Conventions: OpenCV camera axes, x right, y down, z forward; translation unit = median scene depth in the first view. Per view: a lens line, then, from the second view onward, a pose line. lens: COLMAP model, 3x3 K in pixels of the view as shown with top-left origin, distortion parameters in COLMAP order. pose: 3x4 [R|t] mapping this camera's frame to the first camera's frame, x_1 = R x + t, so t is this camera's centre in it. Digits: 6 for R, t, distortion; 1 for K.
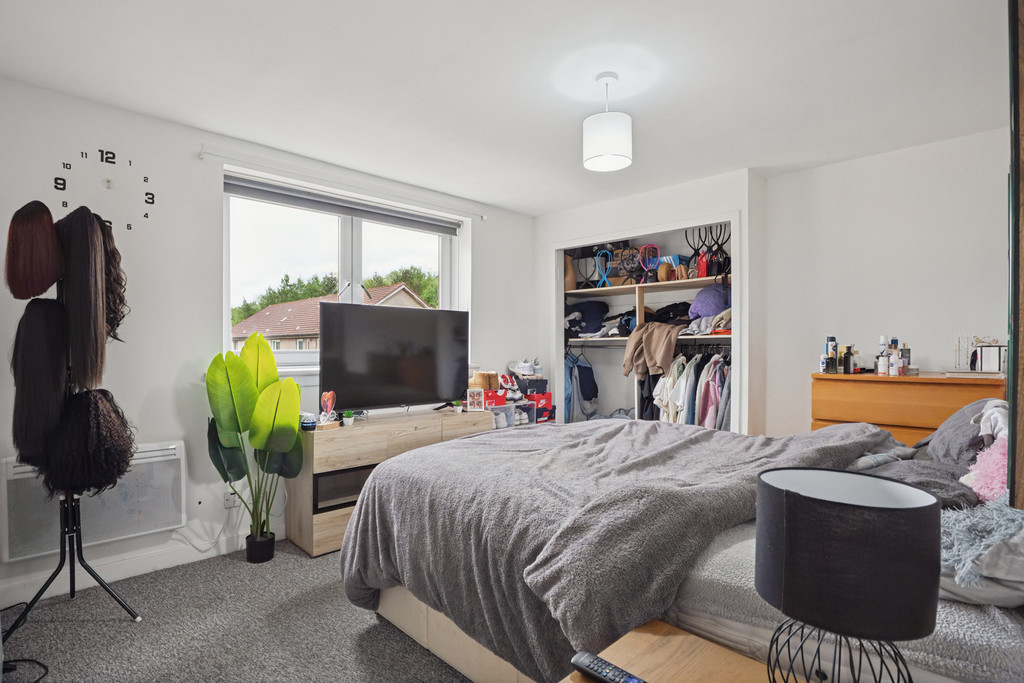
lens RADIAL K [[477.8, 0, 512.0], [0, 477.8, 341.5], [0, 0, 1]] dist [0.000303, -0.000243]
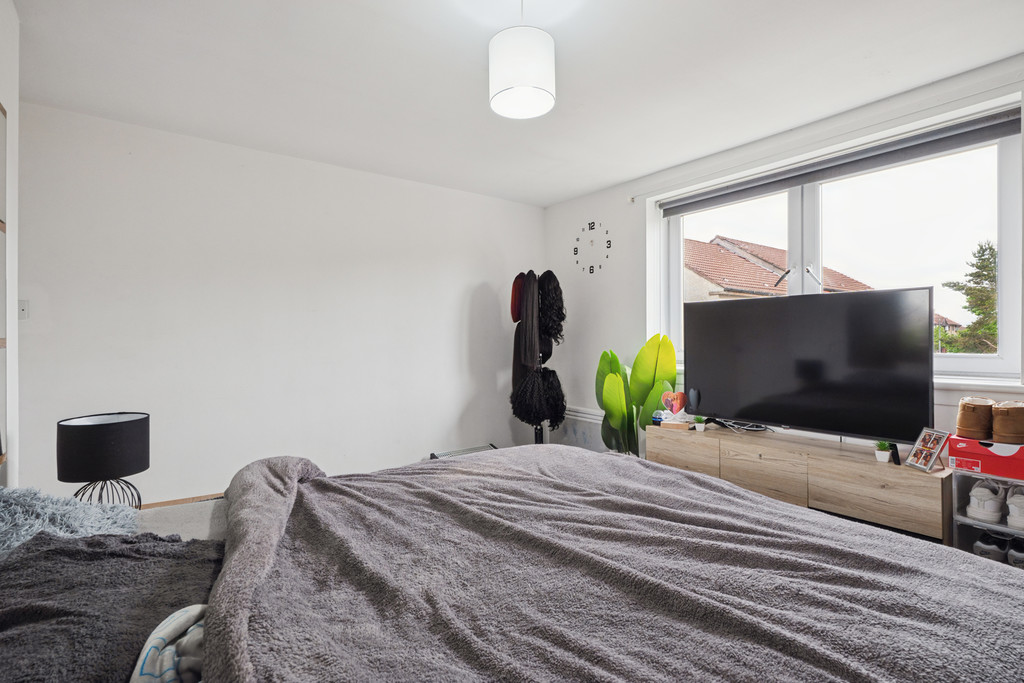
lens RADIAL K [[511.1, 0, 512.0], [0, 511.1, 341.5], [0, 0, 1]] dist [0.002457, 0.000079]
pose [[-0.129716, 0.001292, -0.991550, 0.736632], [0.001850, 0.999998, 0.001061, -0.001619], [0.991550, -0.001697, -0.129718, 0.793760]]
